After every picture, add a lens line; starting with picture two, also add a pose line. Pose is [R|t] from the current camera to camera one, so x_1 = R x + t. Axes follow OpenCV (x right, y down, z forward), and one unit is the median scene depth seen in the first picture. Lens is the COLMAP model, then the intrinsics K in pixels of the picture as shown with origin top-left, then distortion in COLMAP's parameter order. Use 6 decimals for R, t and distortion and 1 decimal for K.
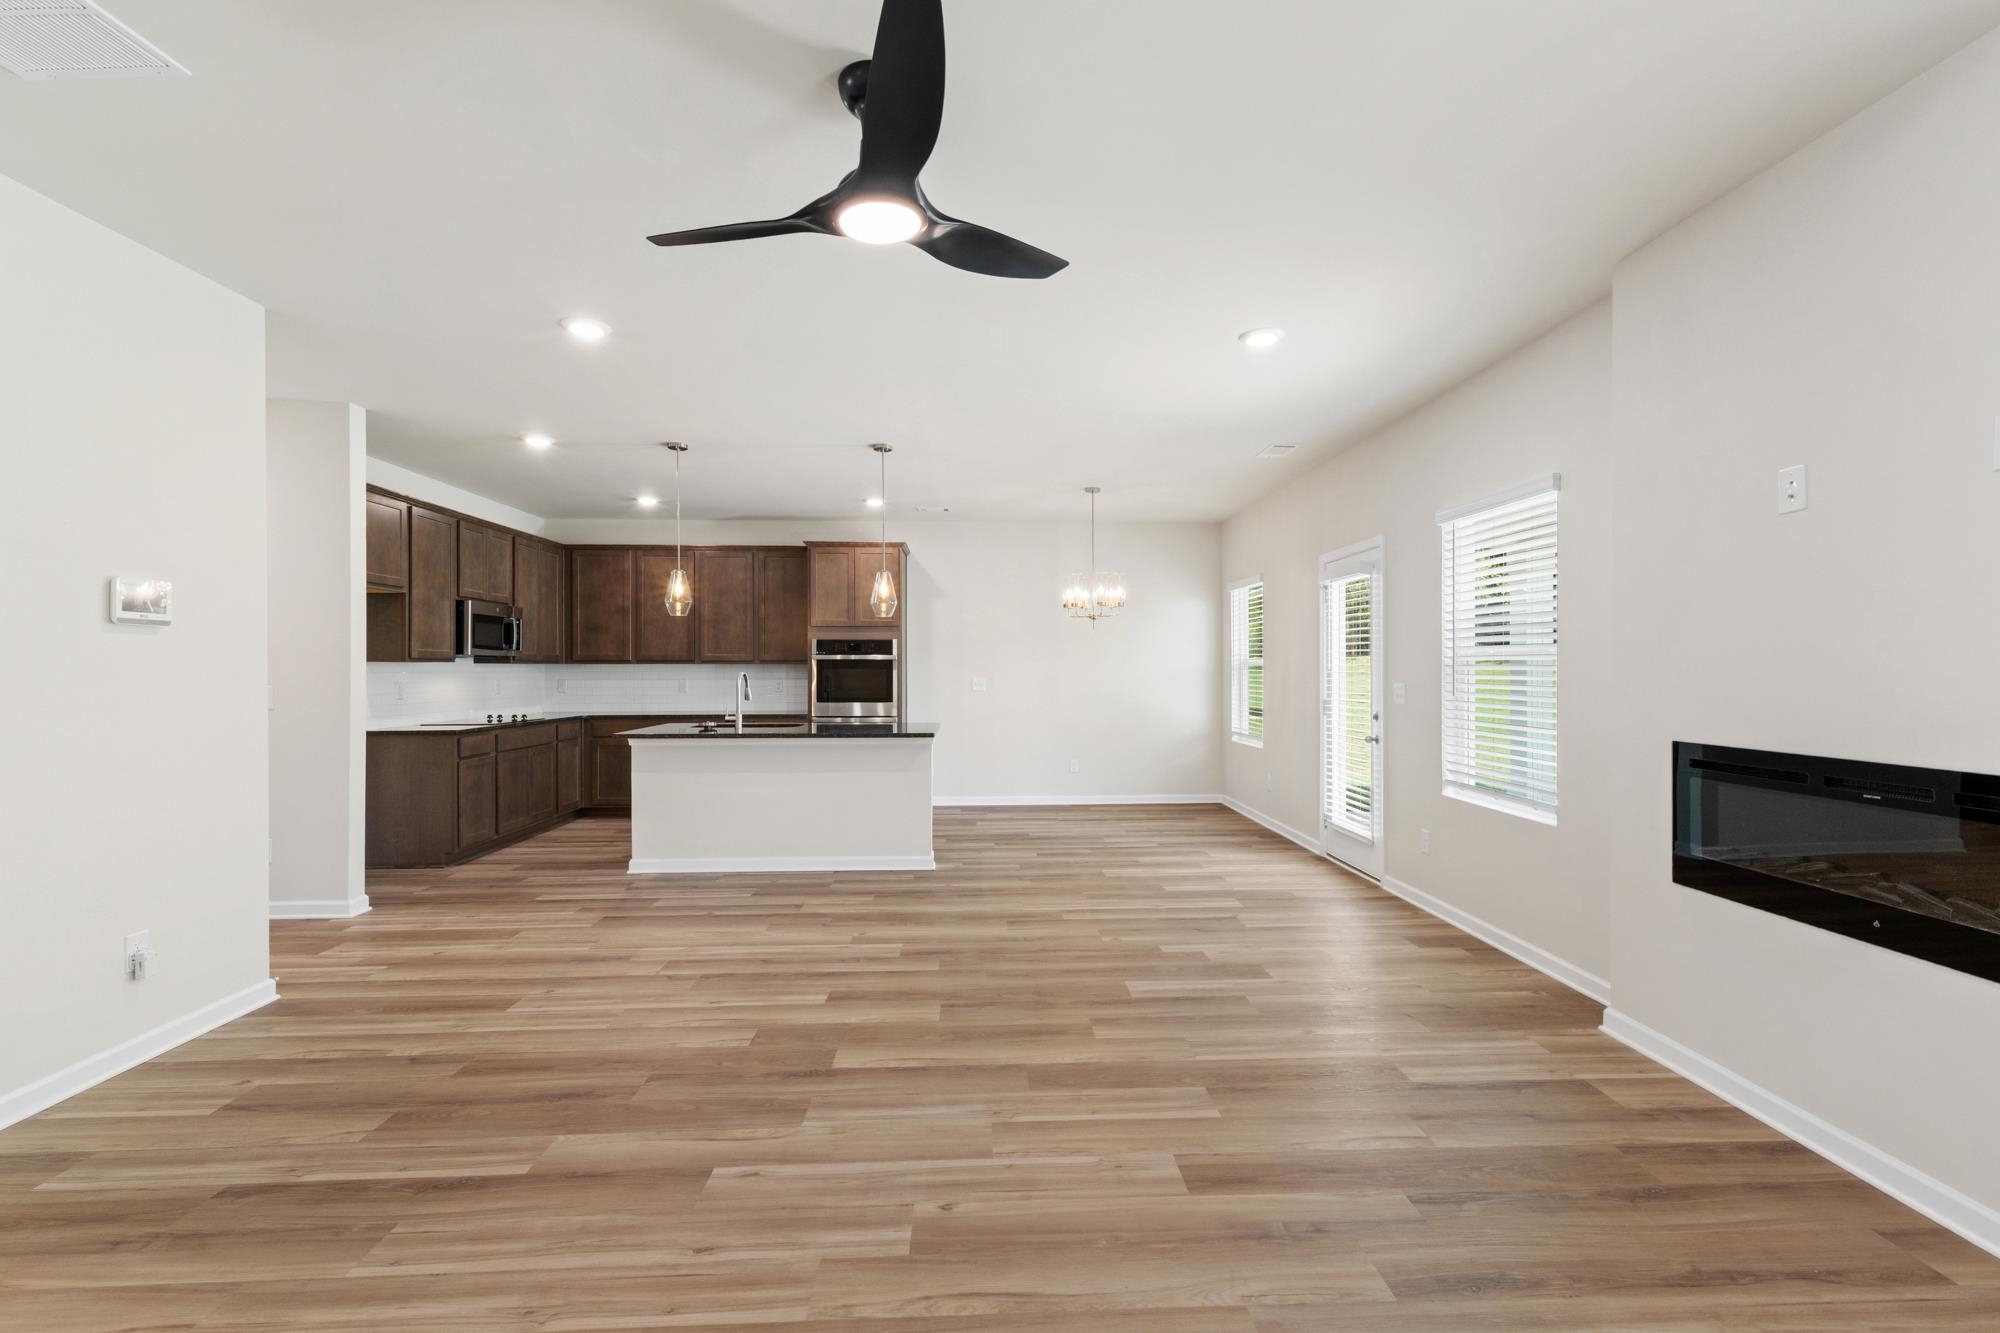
lens RADIAL K [[853.0, 0, 1017.0], [0, 853.0, 685.1], [0, 0, 1]] dist [0.008270, -0.000739]
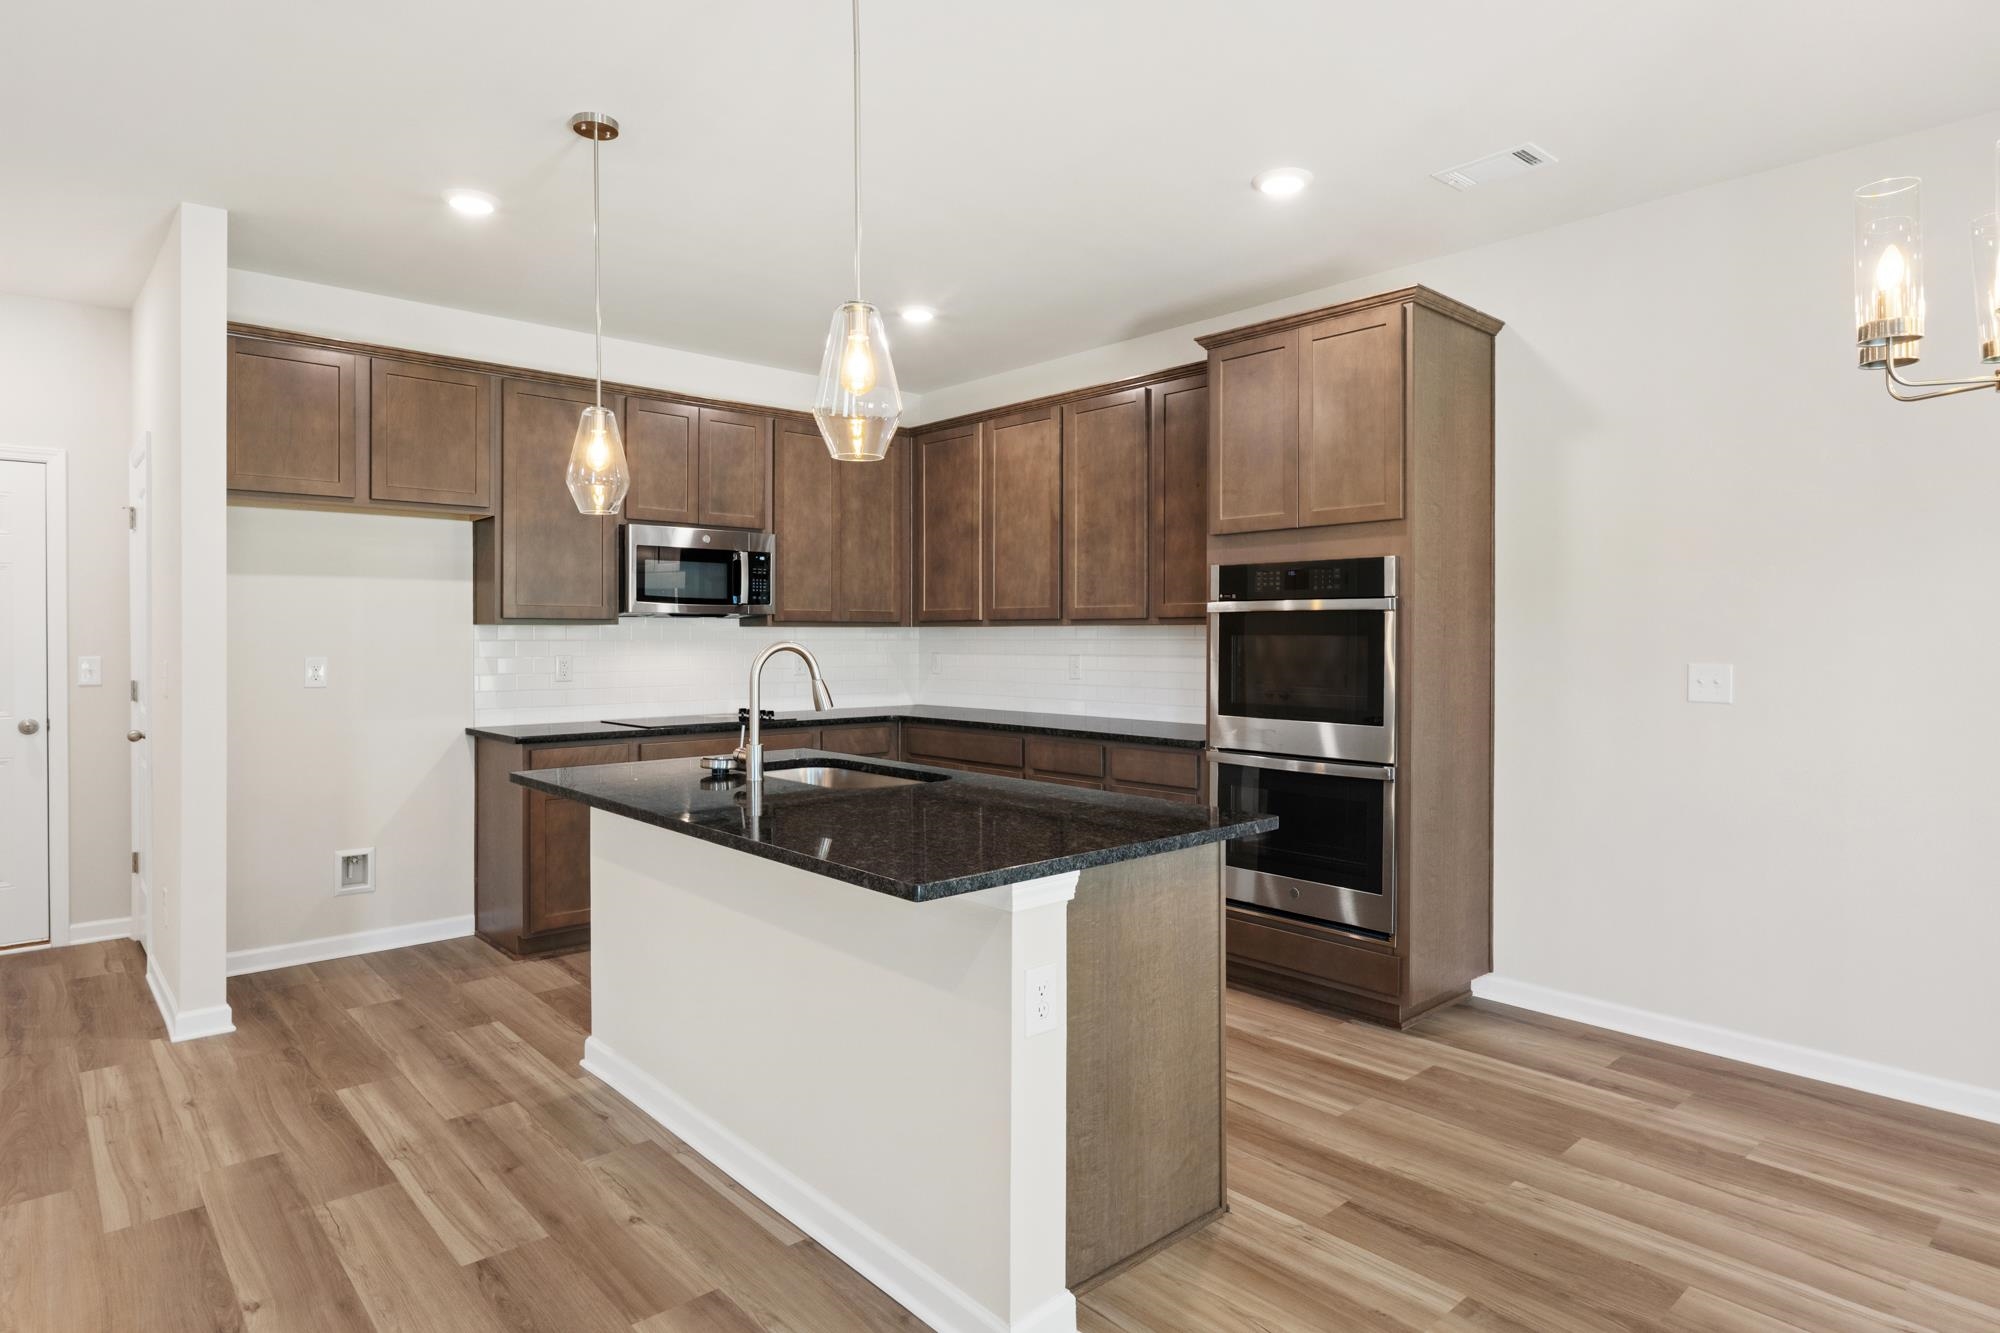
lens RADIAL K [[1116.5, 0, 1011.1], [0, 1116.5, 642.7], [0, 0, 1]] dist [0.003615, -0.000487]
pose [[0.630285, 0.005939, -0.776341, 0.261342], [-0.016213, 0.999853, -0.005515, -0.022095], [0.776194, 0.016063, 0.630289, 1.167062]]
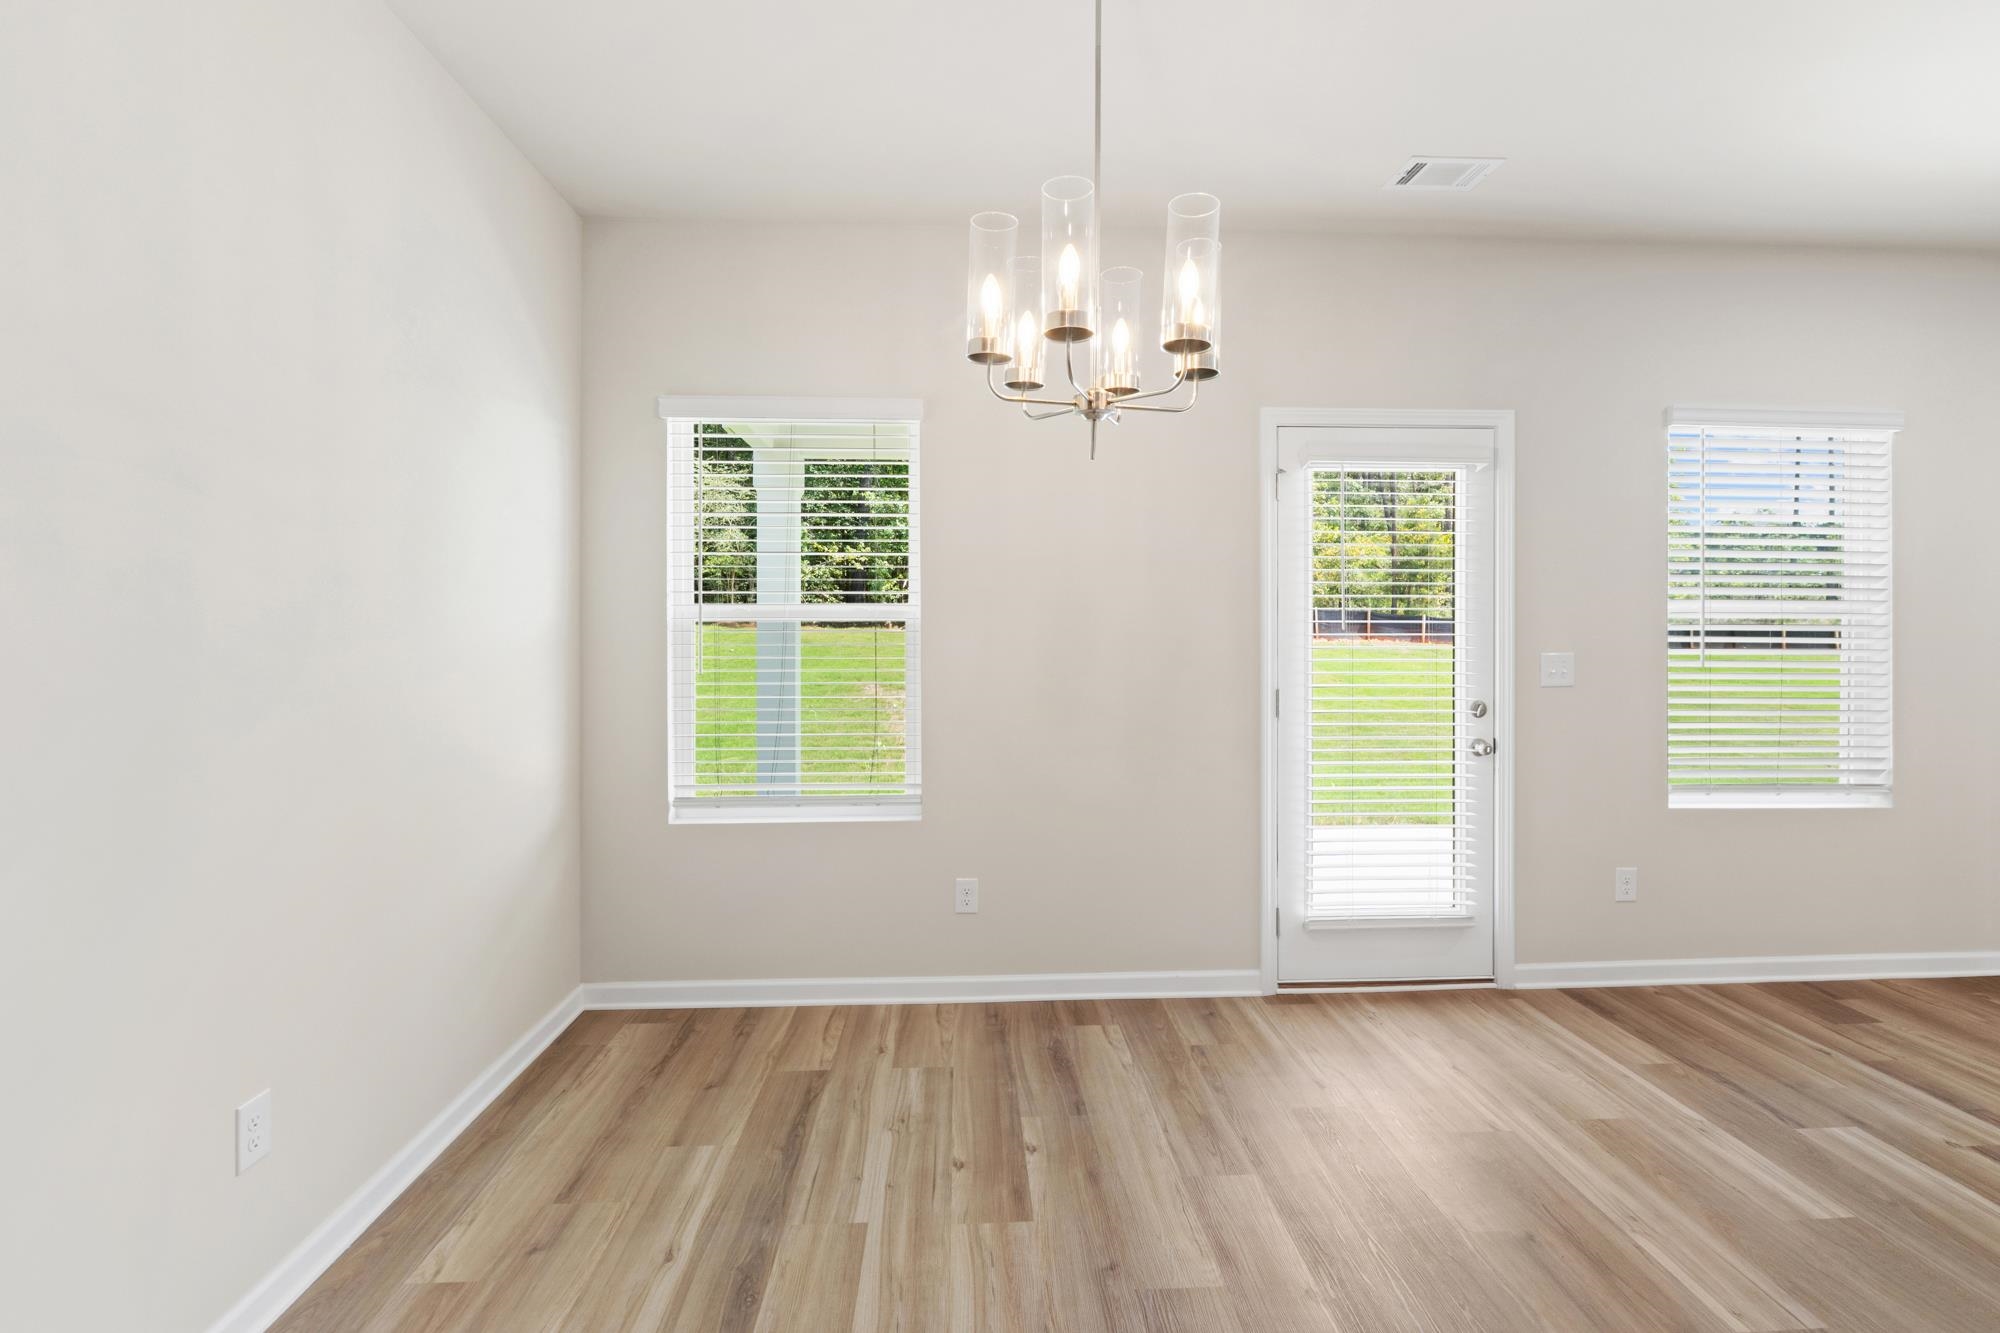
lens RADIAL K [[907.0, 0, 1013.8], [0, 907.0, 622.7], [0, 0, 1]] dist [-0.007804, -0.000858]
pose [[0.003343, 0.011965, 0.999923, -0.307440], [0.017523, 0.999774, -0.012022, -0.030316], [-0.999841, 0.017562, 0.003132, 1.865175]]
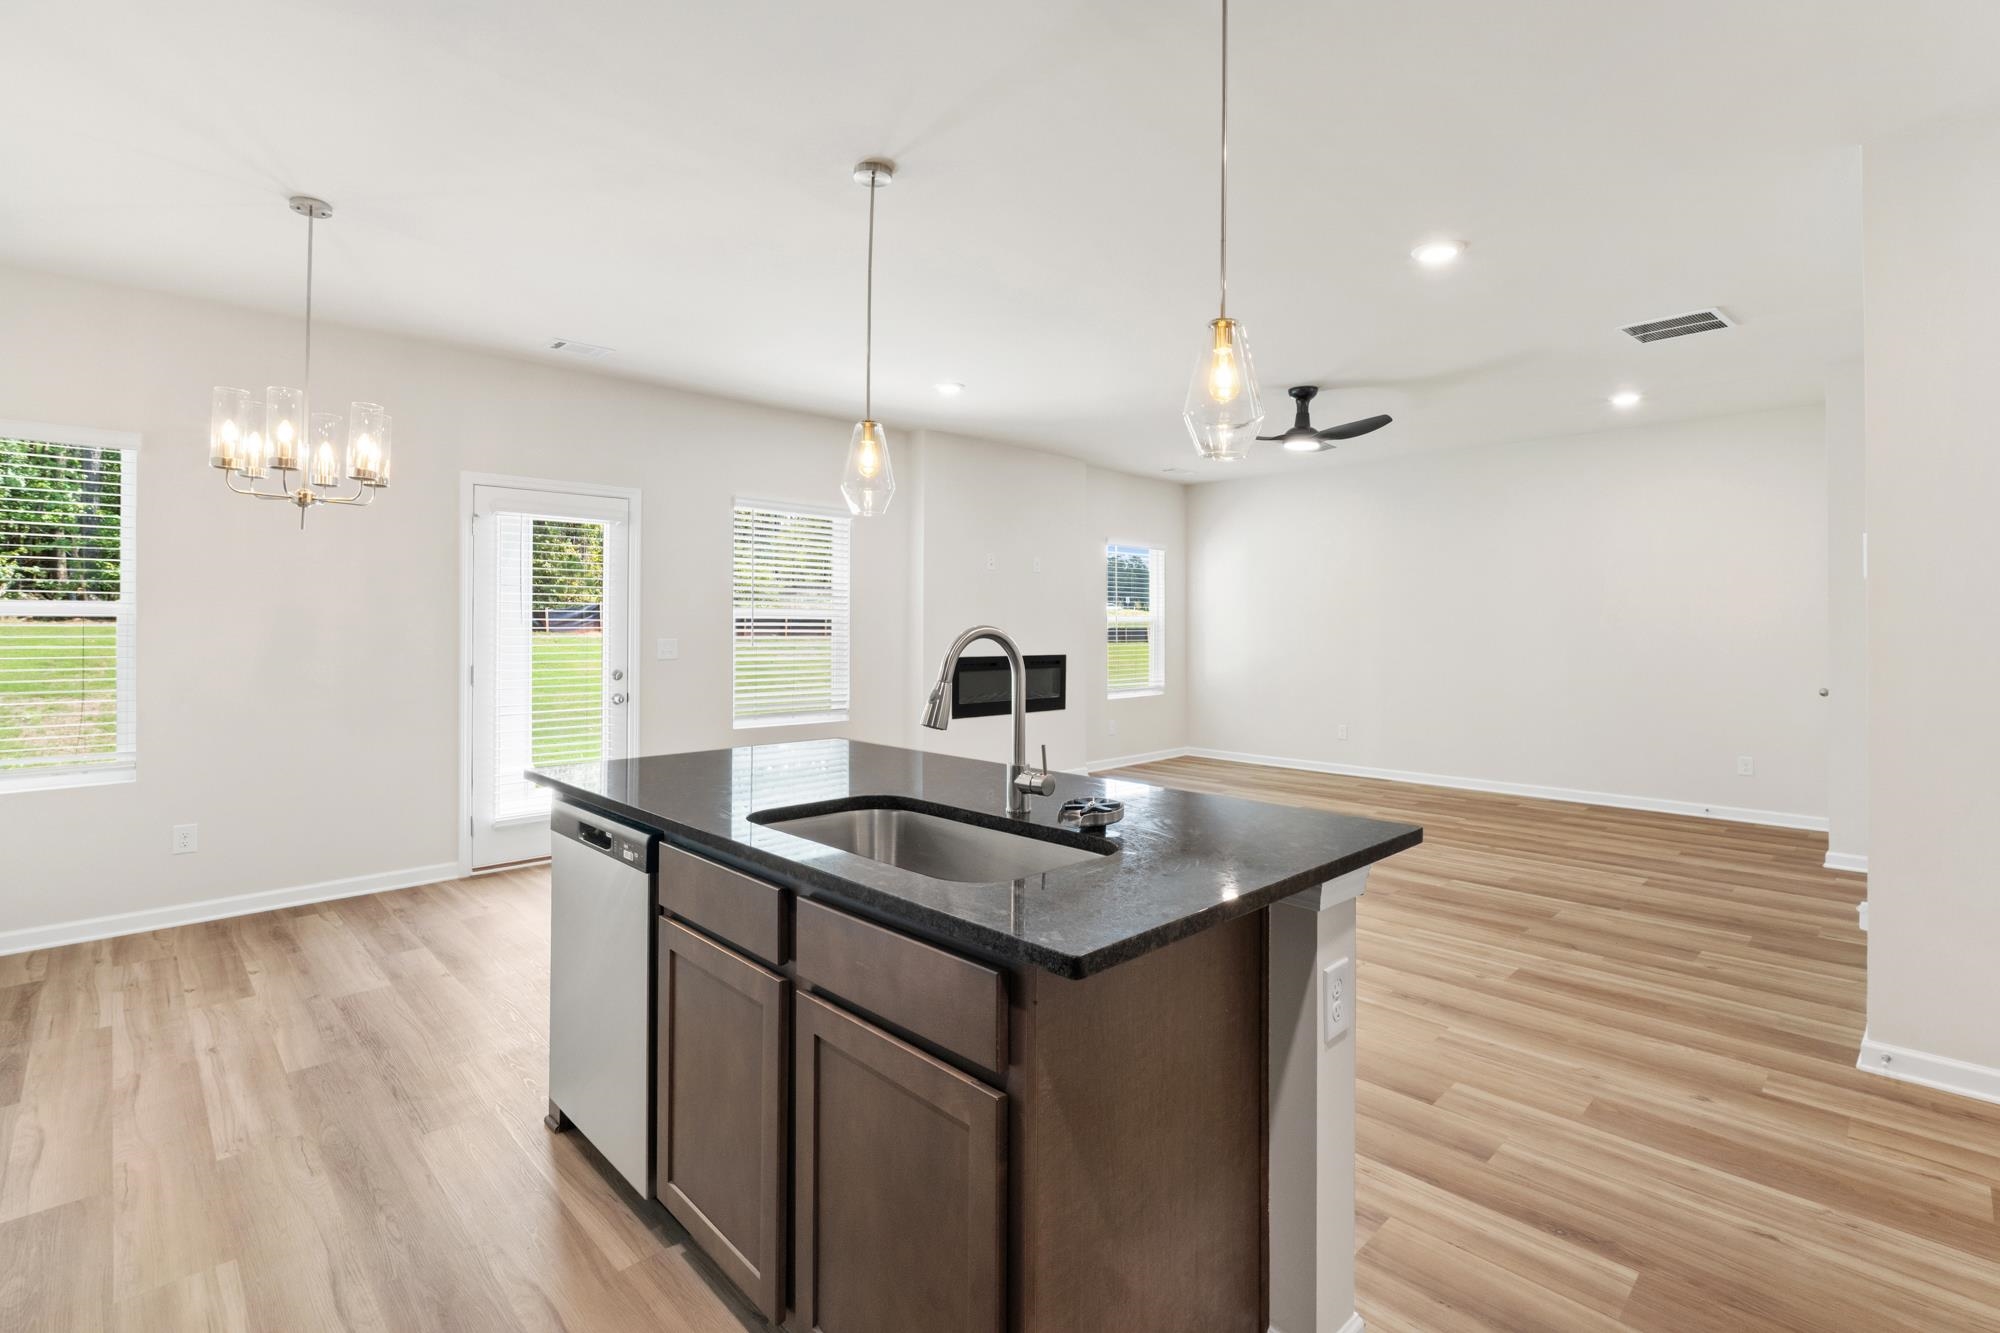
lens RADIAL K [[907.0, 0, 1010.7], [0, 907.0, 619.2], [0, 0, 1]] dist [-0.007804, -0.000858]
pose [[-0.658704, 0.008842, 0.752350, -0.886113], [0.014349, 0.999897, 0.000812, -0.027160], [-0.752265, 0.011331, -0.658763, 1.881373]]
